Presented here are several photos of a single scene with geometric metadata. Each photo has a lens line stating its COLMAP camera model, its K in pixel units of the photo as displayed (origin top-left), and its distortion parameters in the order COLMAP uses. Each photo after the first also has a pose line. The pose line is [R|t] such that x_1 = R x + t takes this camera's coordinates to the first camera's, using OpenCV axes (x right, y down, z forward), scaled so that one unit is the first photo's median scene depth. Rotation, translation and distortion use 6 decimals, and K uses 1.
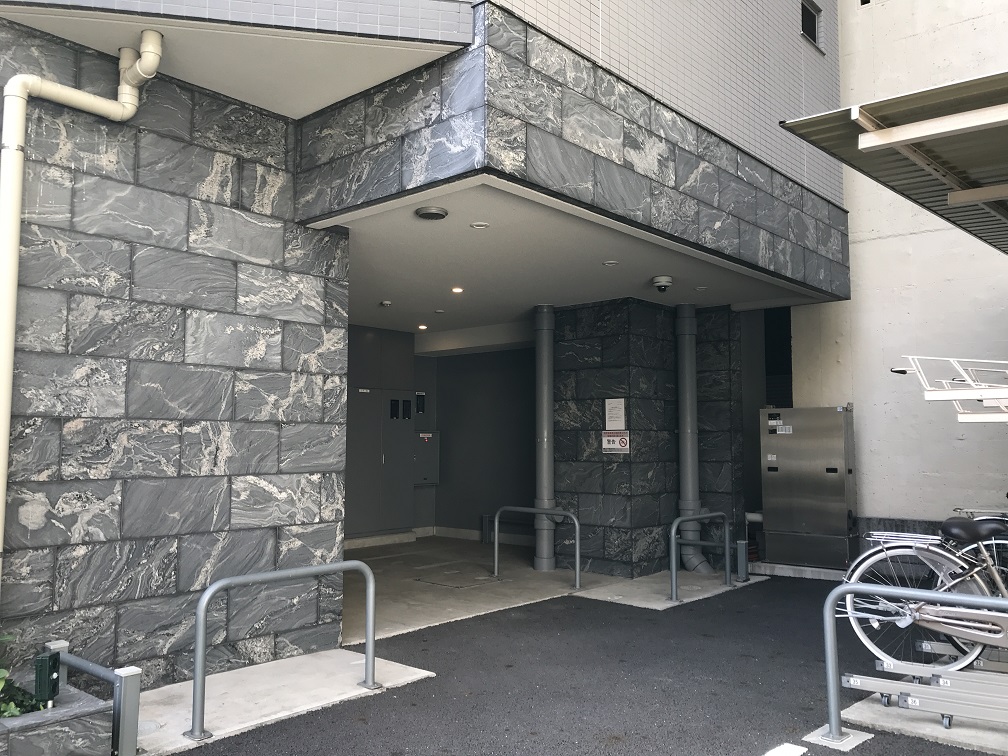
lens RADIAL K [[834.8, 0, 504.7], [0, 834.8, 376.2], [0, 0, 1]] dist [0.002566, -0.000064]
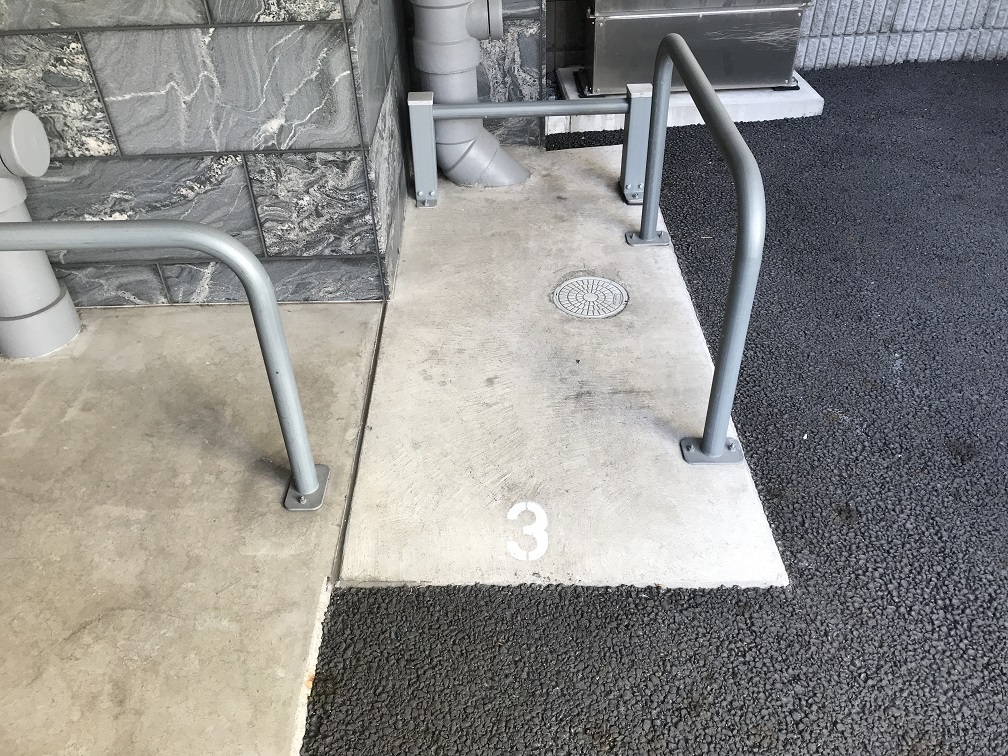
lens RADIAL K [[834.8, 0, 504.8], [0, 834.8, 377.5], [0, 0, 1]] dist [0.002566, -0.000064]
pose [[0.744362, -0.435675, 0.506076, 0.016721], [-0.022778, 0.740847, 0.671288, 0.054093], [-0.667388, -0.511208, 0.541534, 0.770630]]
